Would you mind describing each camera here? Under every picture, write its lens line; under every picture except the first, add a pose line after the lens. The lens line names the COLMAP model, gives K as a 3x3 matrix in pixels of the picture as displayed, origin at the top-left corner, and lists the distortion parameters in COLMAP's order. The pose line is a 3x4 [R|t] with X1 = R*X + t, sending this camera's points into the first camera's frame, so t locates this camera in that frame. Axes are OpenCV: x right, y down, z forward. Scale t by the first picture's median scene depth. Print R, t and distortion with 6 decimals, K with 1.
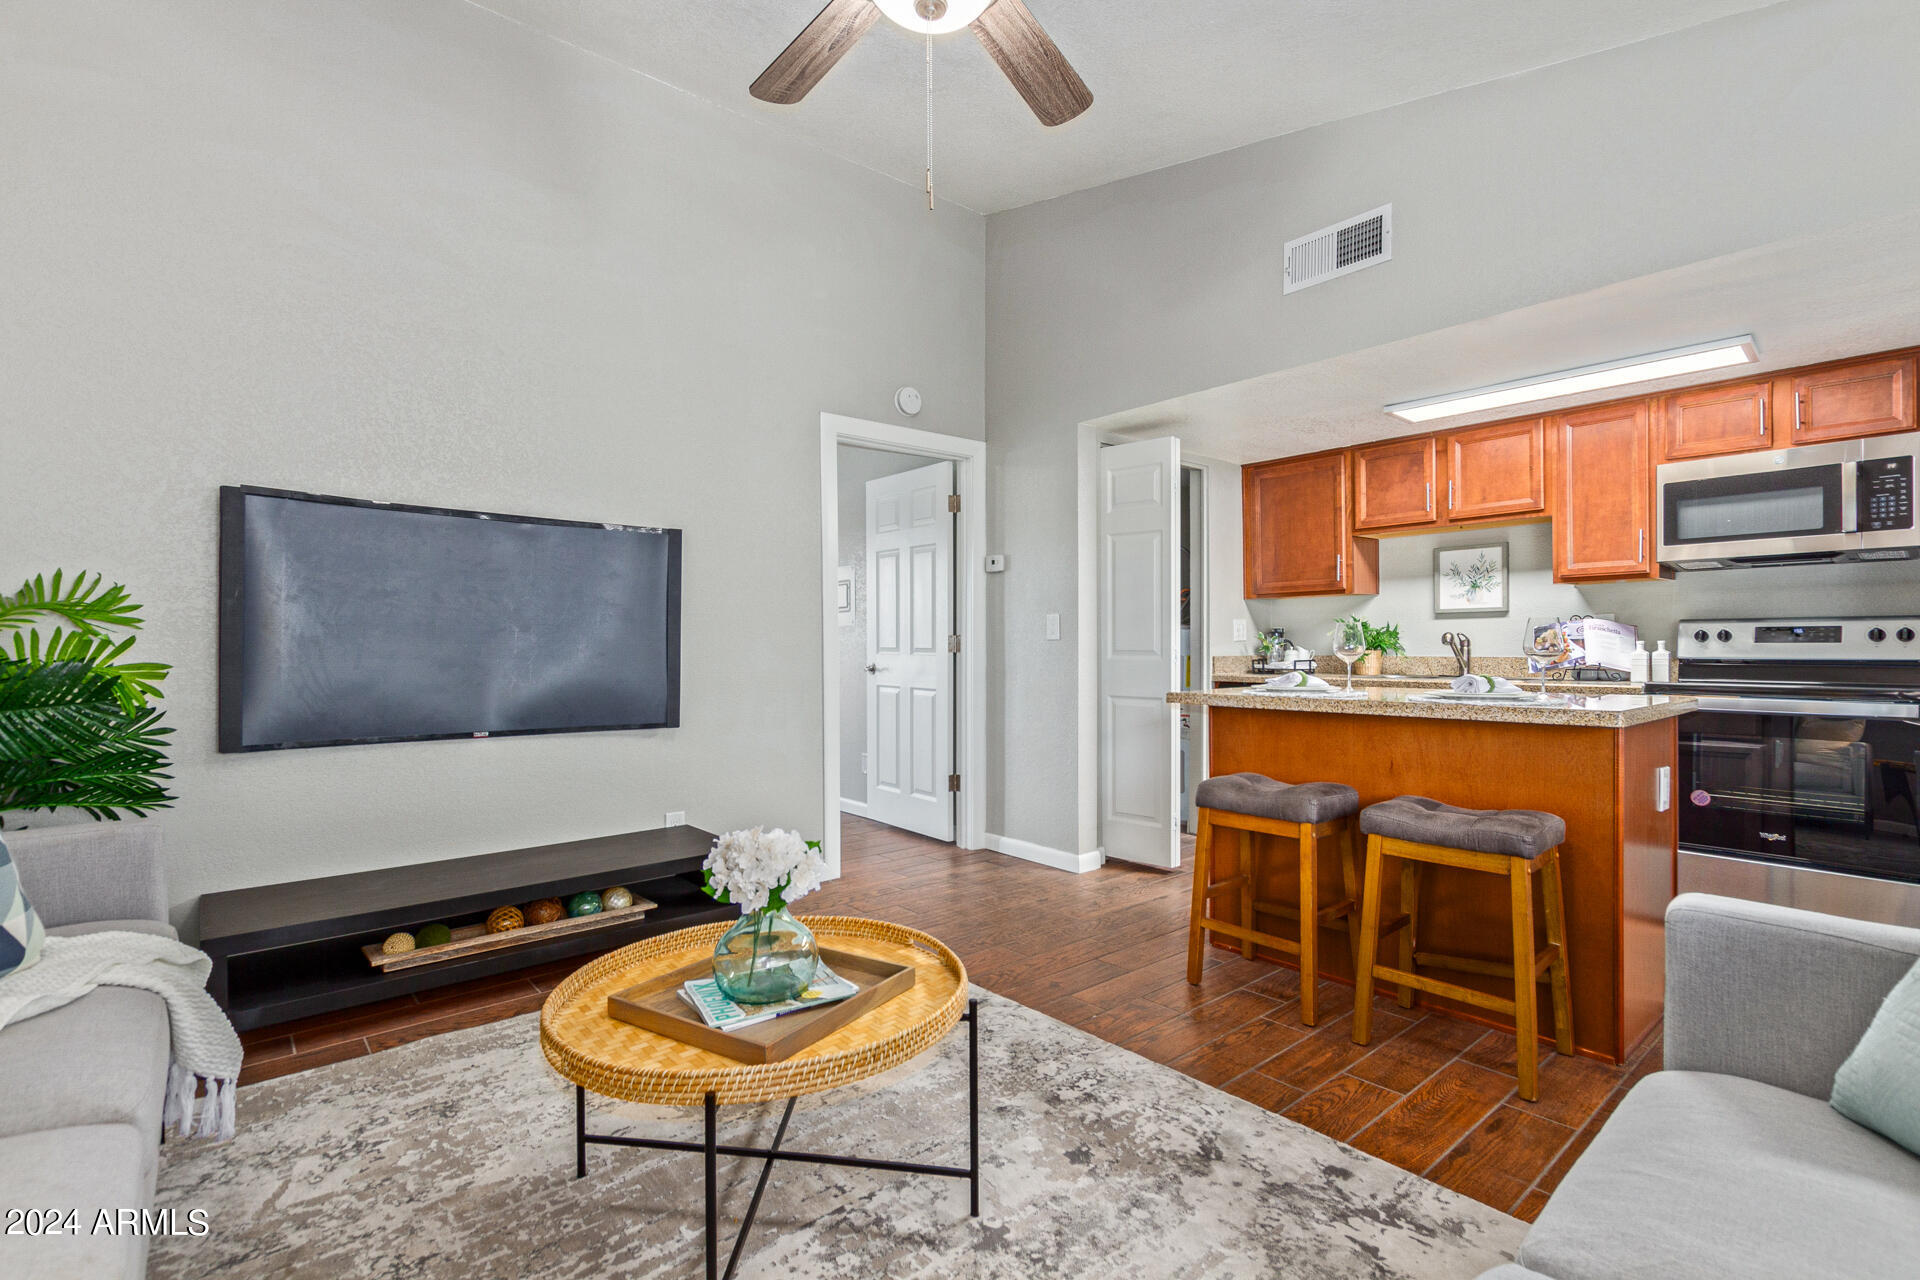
lens RADIAL K [[885.6, 0, 976.6], [0, 885.6, 646.8], [0, 0, 1]] dist [0.008469, -0.003114]
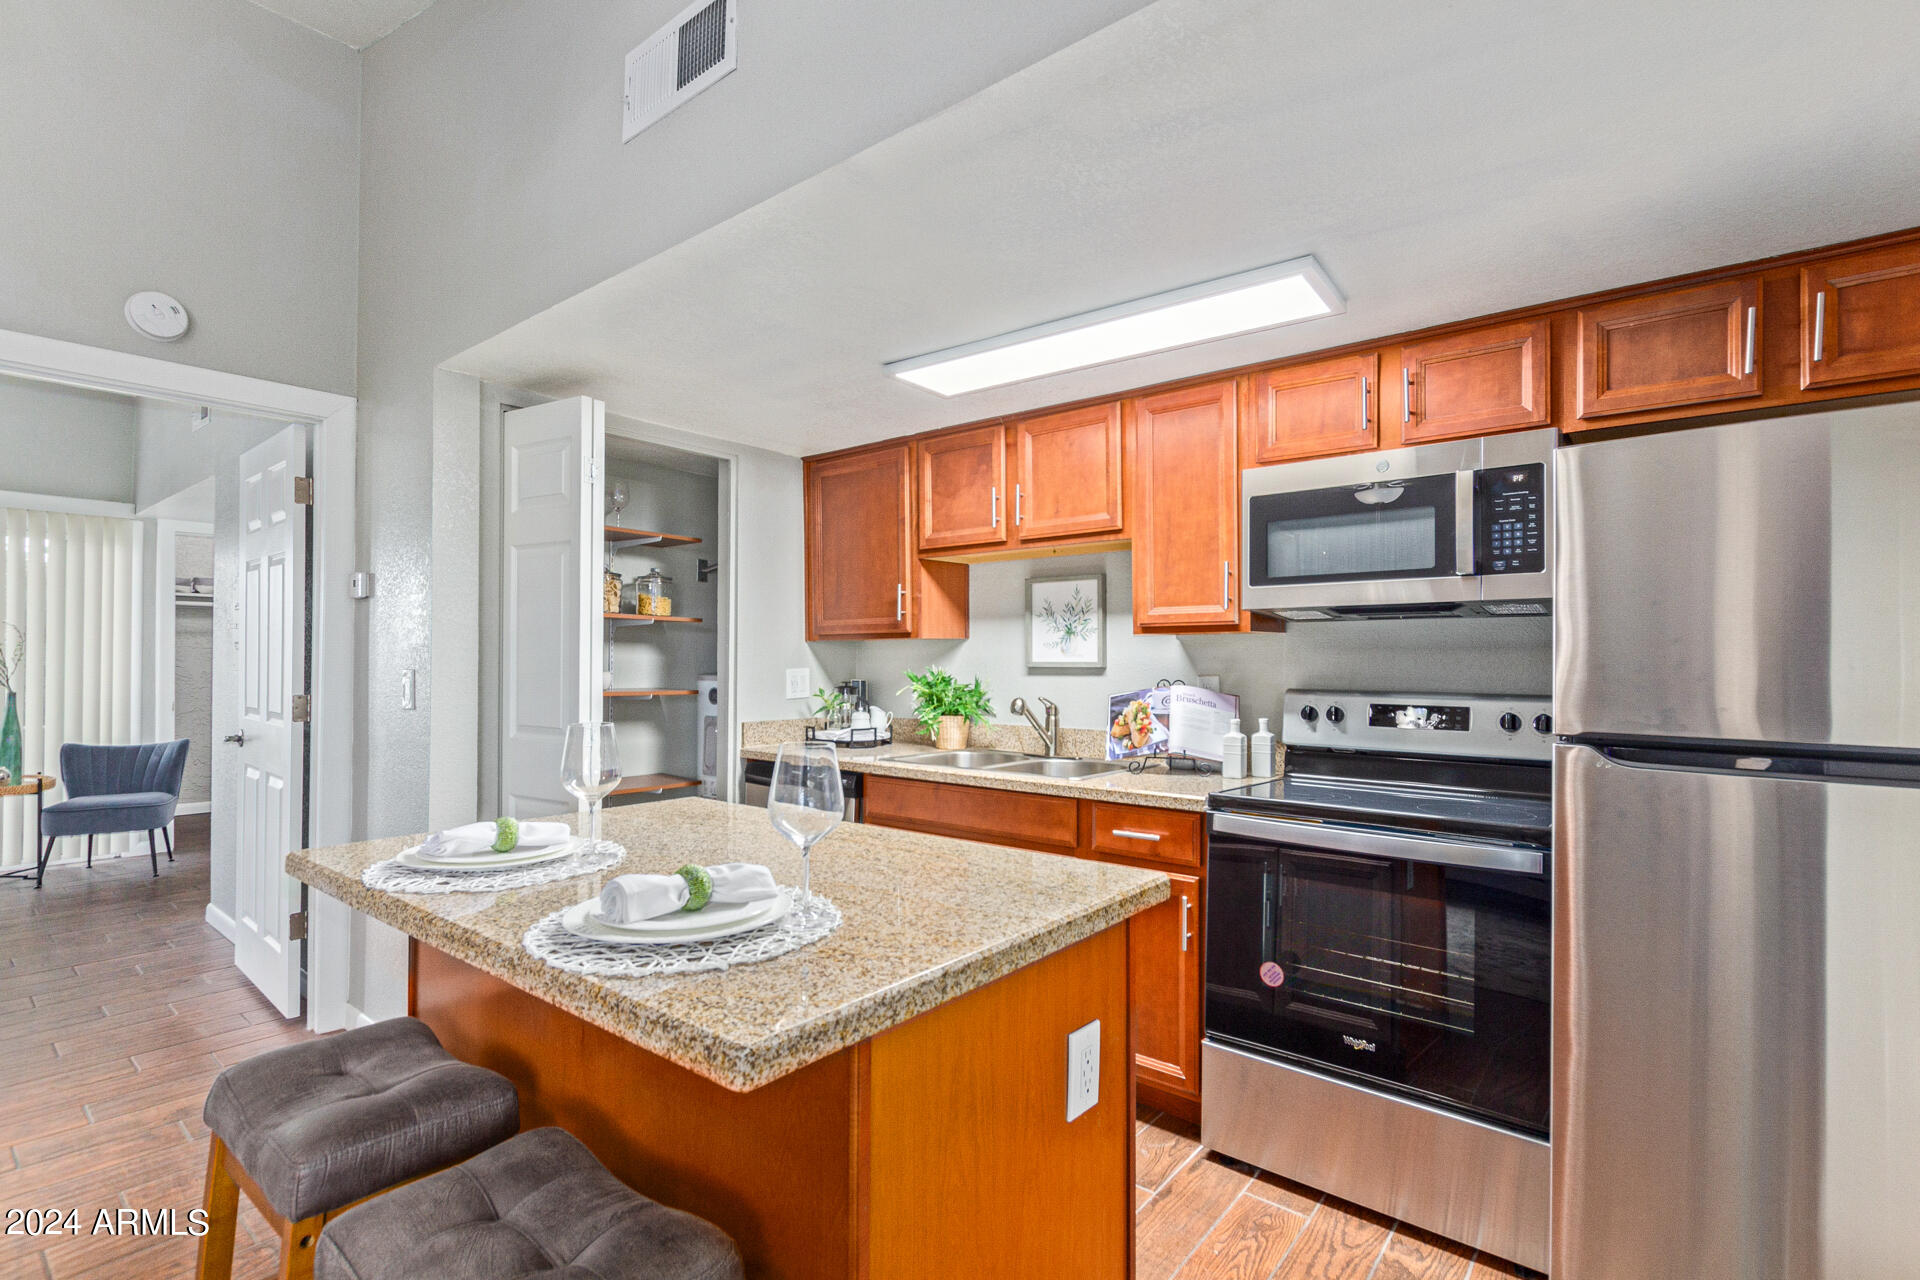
lens RADIAL K [[885.6, 0, 976.6], [0, 885.6, 646.8], [0, 0, 1]] dist [0.008469, -0.003114]
pose [[0.984090, 0.012040, 0.177262, 0.406121], [-0.008951, 0.999794, -0.018216, -0.047955], [-0.177444, 0.016339, 0.983995, 0.331499]]
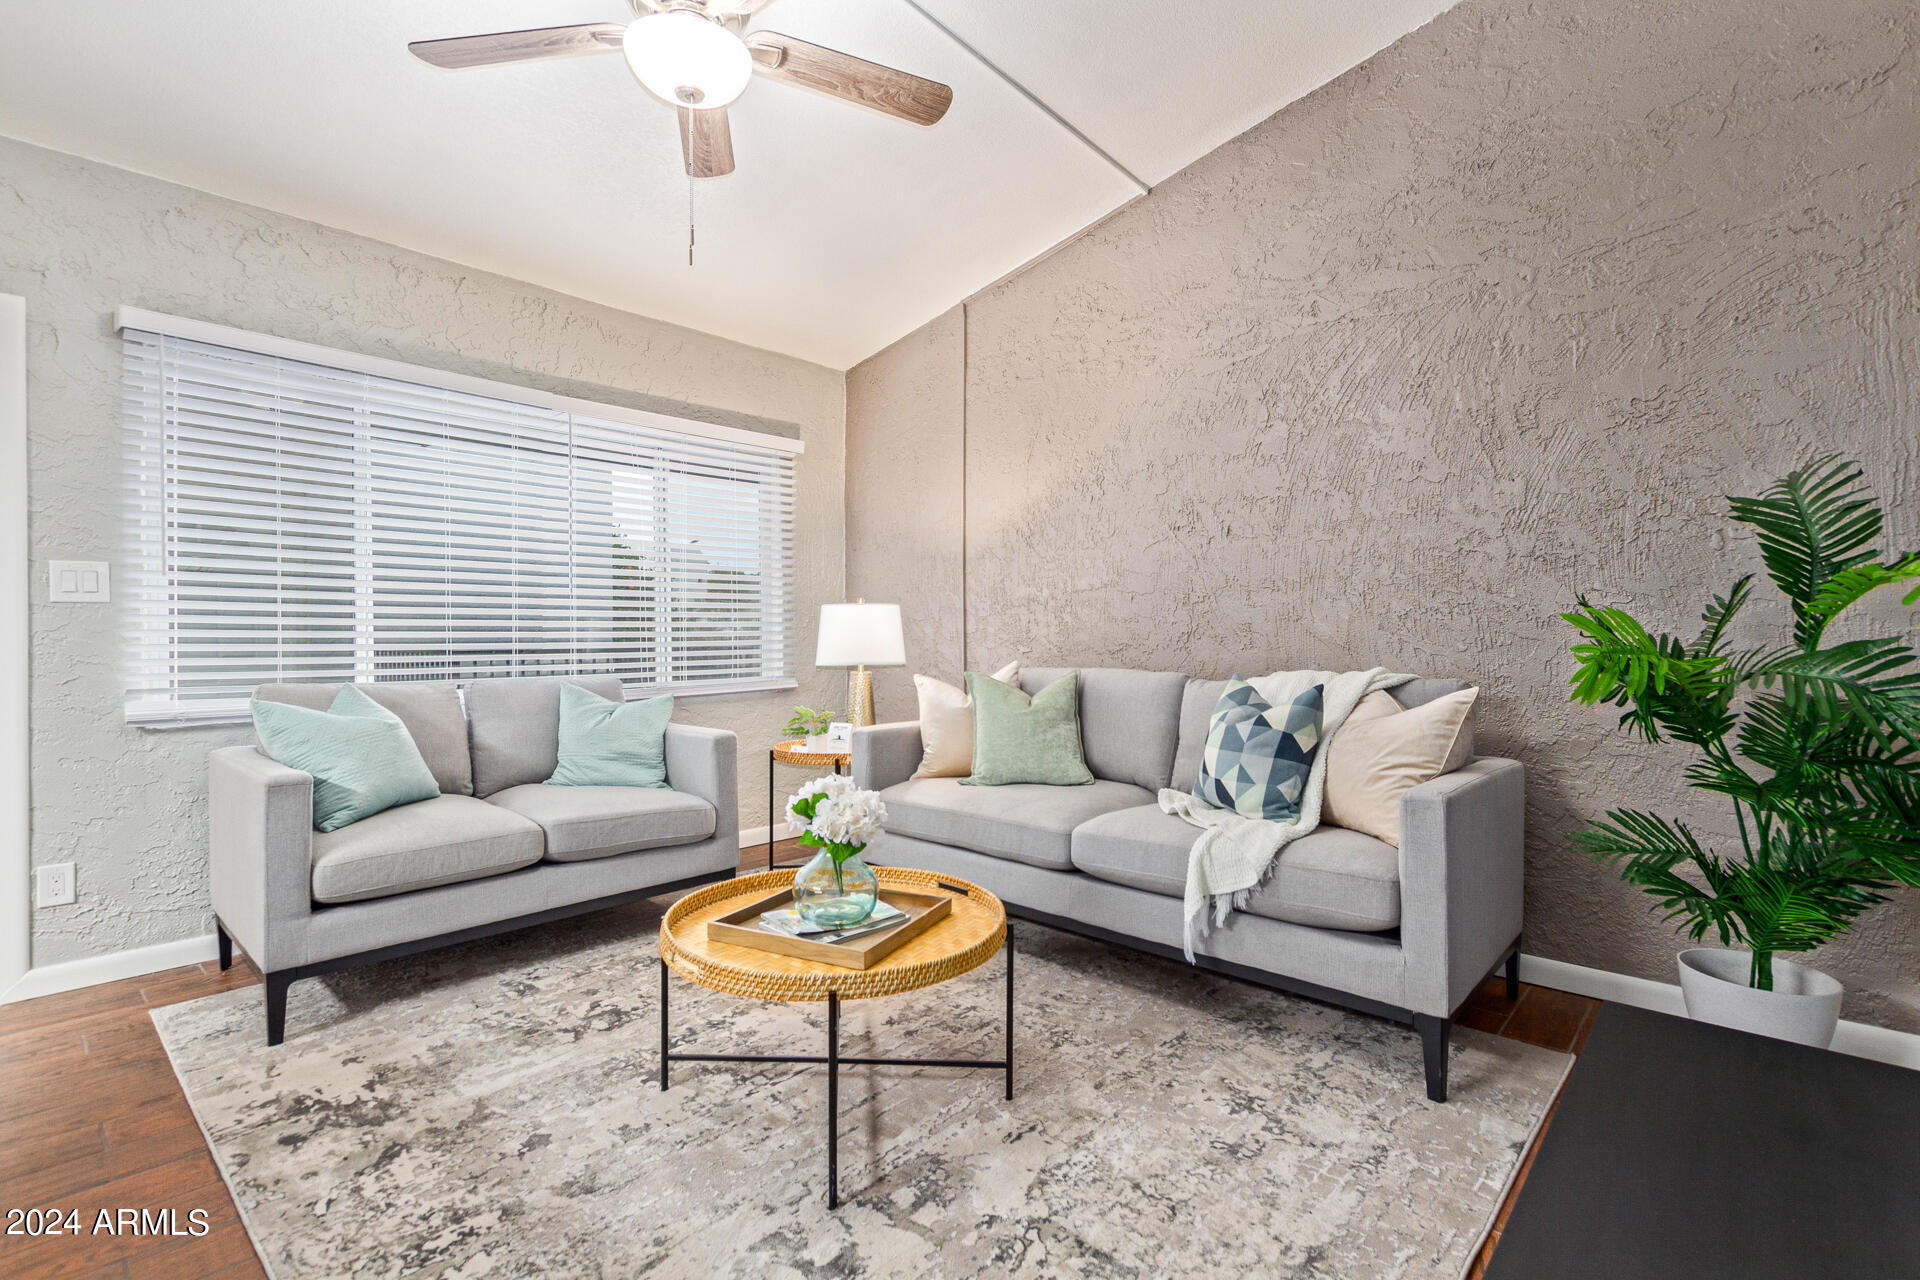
lens RADIAL K [[881.2, 0, 972.7], [0, 881.2, 638.5], [0, 0, 1]] dist [0.004423, -0.000851]
pose [[-0.992719, 0.004979, -0.120354, -0.120917], [0.003883, 0.999949, 0.009342, -0.002176], [0.120394, 0.008806, -0.992687, 0.963806]]
